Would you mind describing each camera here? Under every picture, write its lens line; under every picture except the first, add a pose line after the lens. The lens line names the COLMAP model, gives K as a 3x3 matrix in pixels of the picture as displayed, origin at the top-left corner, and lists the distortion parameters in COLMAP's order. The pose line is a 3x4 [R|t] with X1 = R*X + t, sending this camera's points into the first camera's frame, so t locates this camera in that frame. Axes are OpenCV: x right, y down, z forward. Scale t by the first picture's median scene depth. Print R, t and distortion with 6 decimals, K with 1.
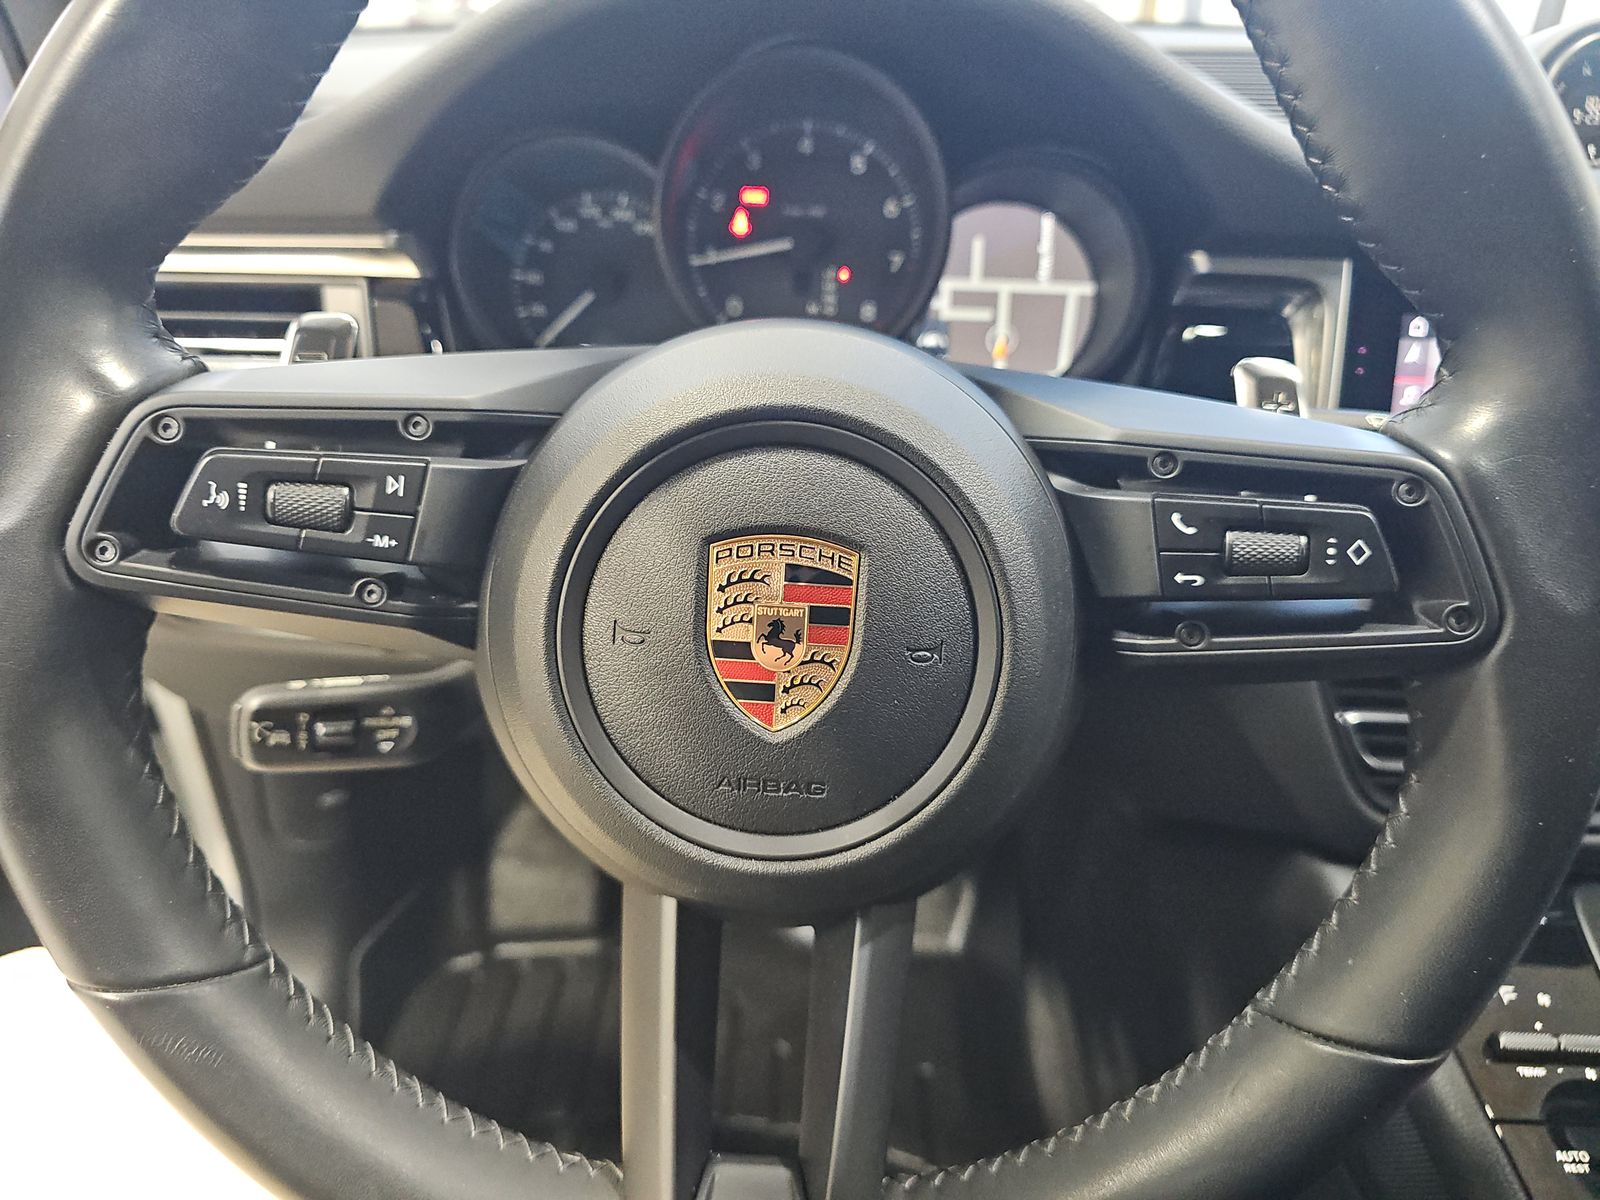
lens RADIAL K [[1074.7, 0, 800.0], [0, 1074.7, 600.0], [0, 0, 1]] dist [-0.023219, -0.000596]
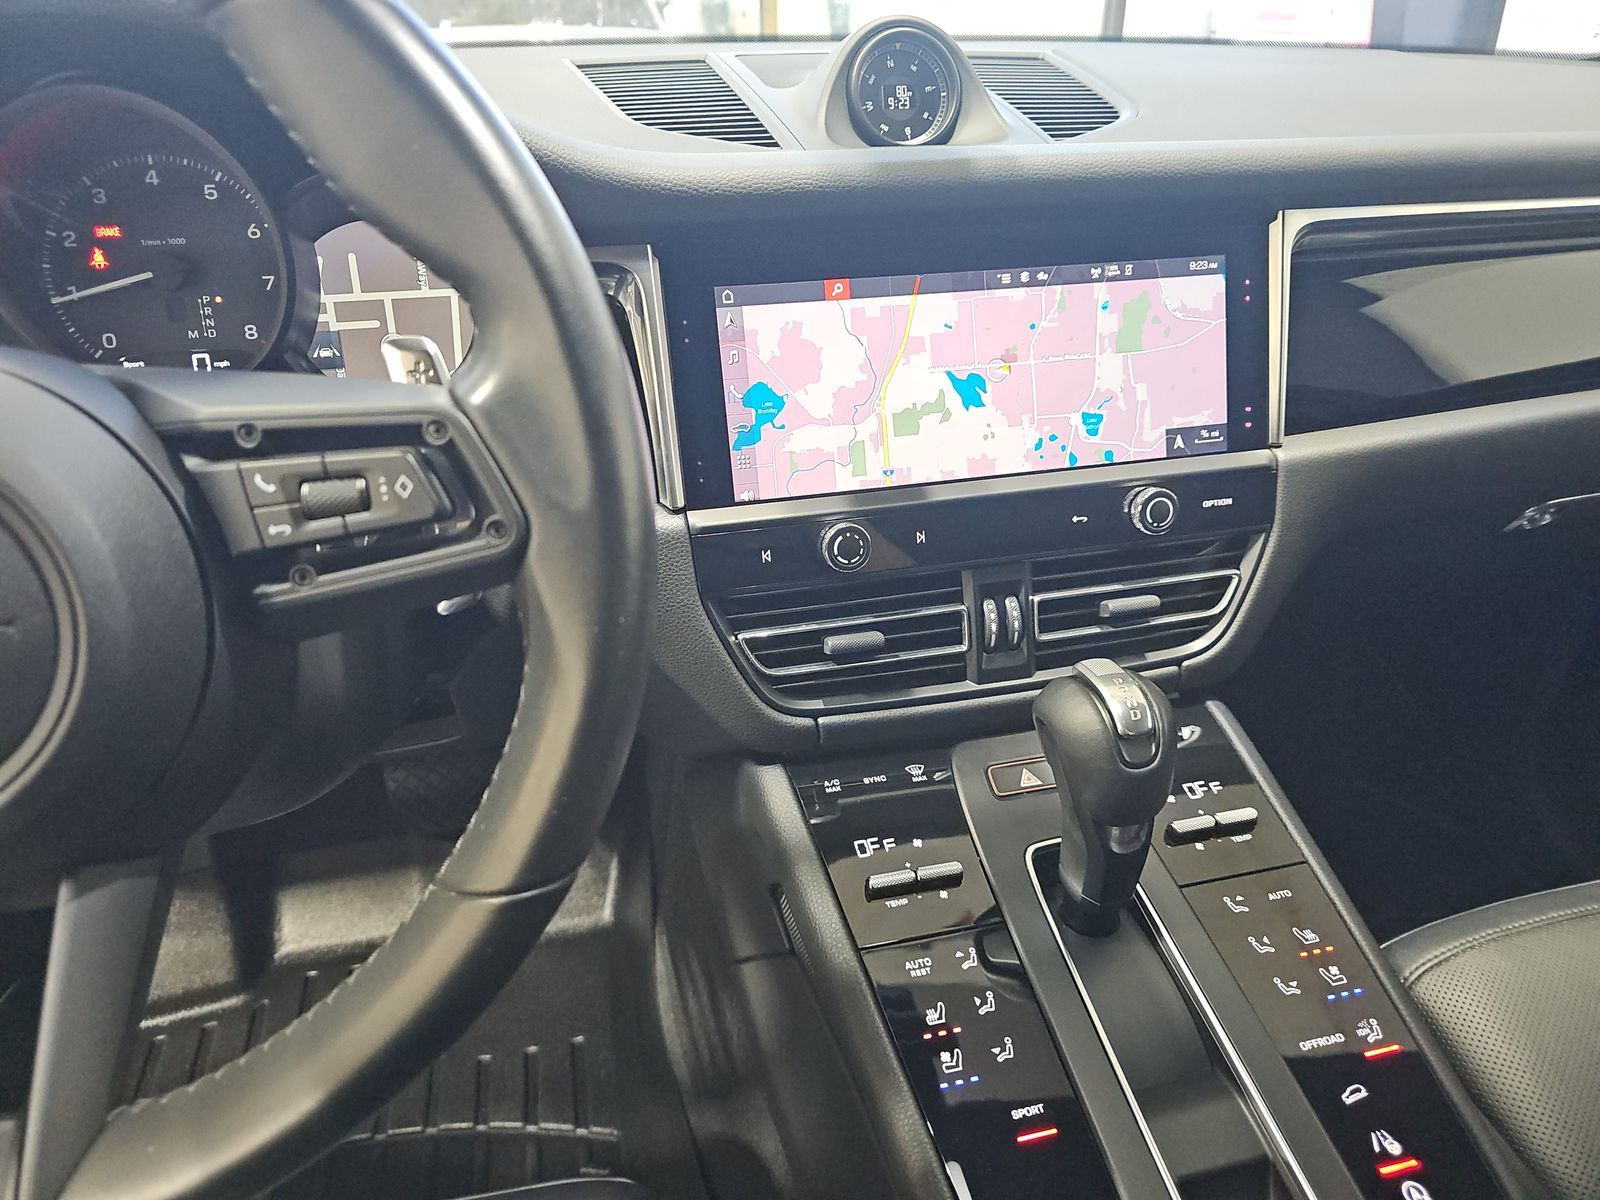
lens RADIAL K [[1045.5, 0, 800.0], [0, 1045.5, 600.0], [0, 0, 1]] dist [0.001102, -0.001022]
pose [[0.962007, -0.155731, 0.224255, 0.317503], [0.157241, 0.987497, 0.011225, 0.065669], [-0.223199, 0.024463, 0.974466, -0.115829]]
